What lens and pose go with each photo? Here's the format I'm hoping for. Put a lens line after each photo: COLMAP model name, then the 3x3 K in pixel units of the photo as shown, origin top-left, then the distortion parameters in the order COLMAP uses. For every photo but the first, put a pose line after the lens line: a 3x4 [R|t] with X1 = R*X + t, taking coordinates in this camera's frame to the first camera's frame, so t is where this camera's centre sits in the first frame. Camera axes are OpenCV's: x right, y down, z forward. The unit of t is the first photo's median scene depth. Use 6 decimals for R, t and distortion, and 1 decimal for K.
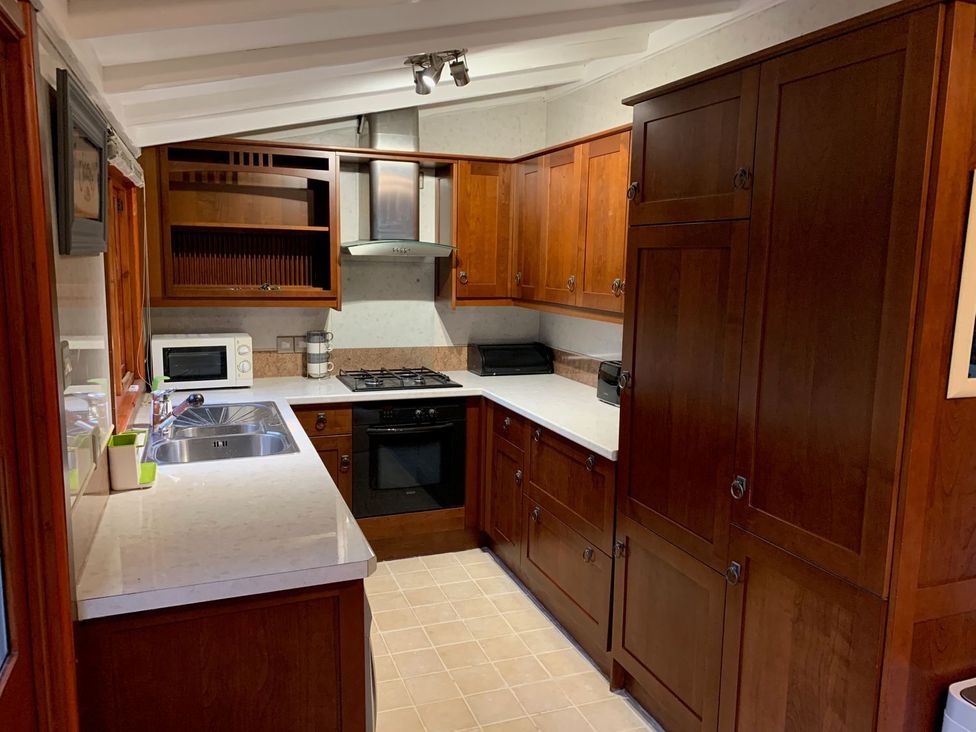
lens RADIAL K [[745.5, 0, 490.5], [0, 745.5, 362.1], [0, 0, 1]] dist [0.041082, -0.024434]
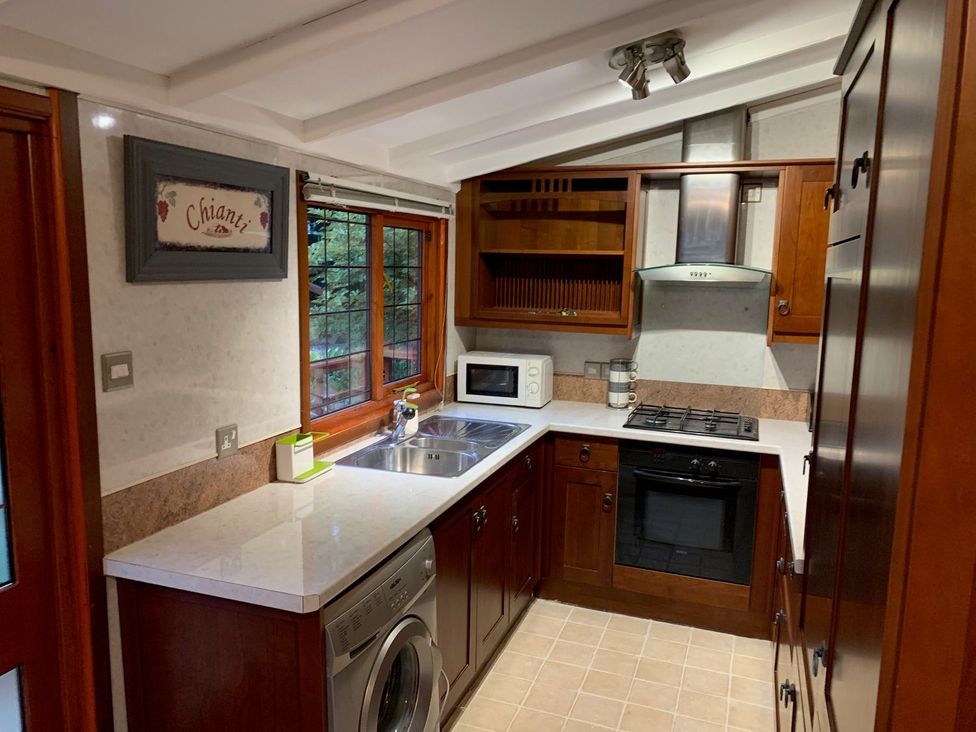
lens RADIAL K [[745.5, 0, 486.2], [0, 745.5, 369.9], [0, 0, 1]] dist [0.041082, -0.024434]
pose [[0.753592, 0.087411, -0.651504, 0.270853], [-0.098807, 0.994921, 0.019196, -0.030293], [0.649874, 0.049907, 0.758402, 0.173038]]
